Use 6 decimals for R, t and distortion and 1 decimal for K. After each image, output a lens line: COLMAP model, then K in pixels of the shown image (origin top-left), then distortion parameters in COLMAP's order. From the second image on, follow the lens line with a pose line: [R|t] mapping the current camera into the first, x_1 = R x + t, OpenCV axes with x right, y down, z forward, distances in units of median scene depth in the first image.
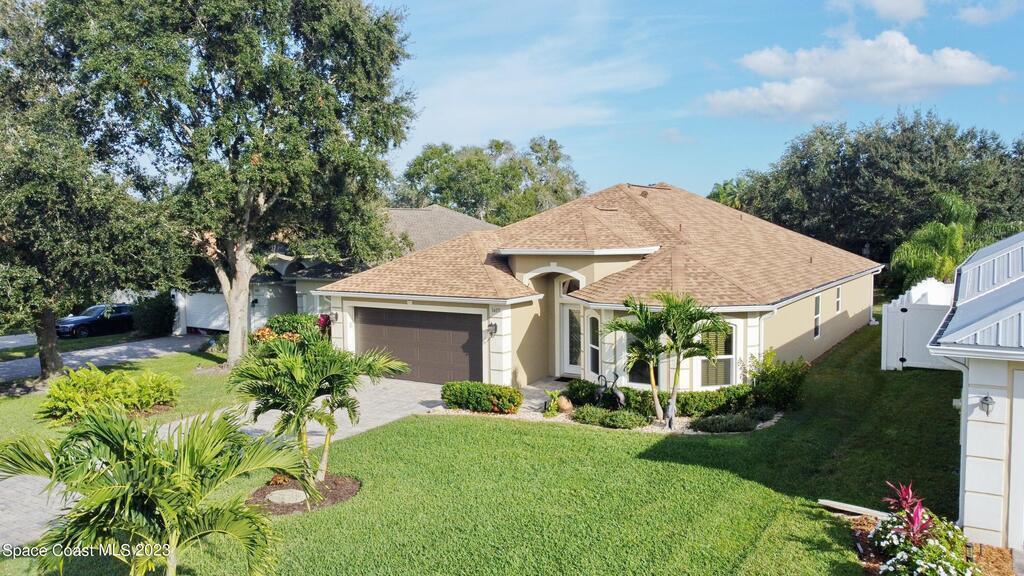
lens RADIAL K [[770.0, 0, 508.4], [0, 770.0, 287.0], [0, 0, 1]] dist [-0.006035, 0.001235]
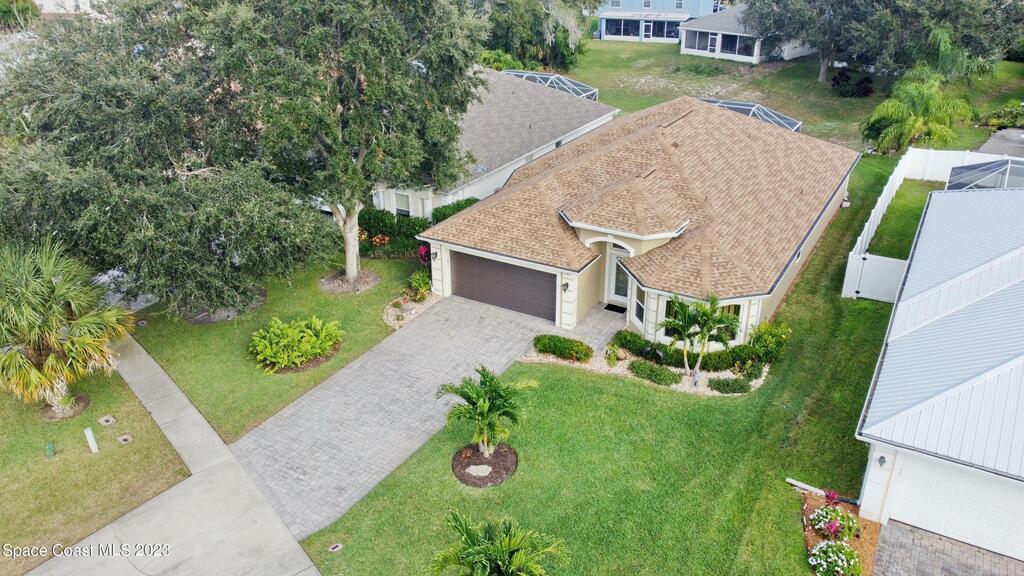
lens RADIAL K [[770.0, 0, 512.2], [0, 770.0, 288.0], [0, 0, 1]] dist [-0.006035, 0.001235]
pose [[0.999259, -0.015363, 0.035297, -0.164020], [0.001477, 0.931534, 0.363651, -0.443657], [-0.038467, -0.363329, 0.930866, -0.271882]]
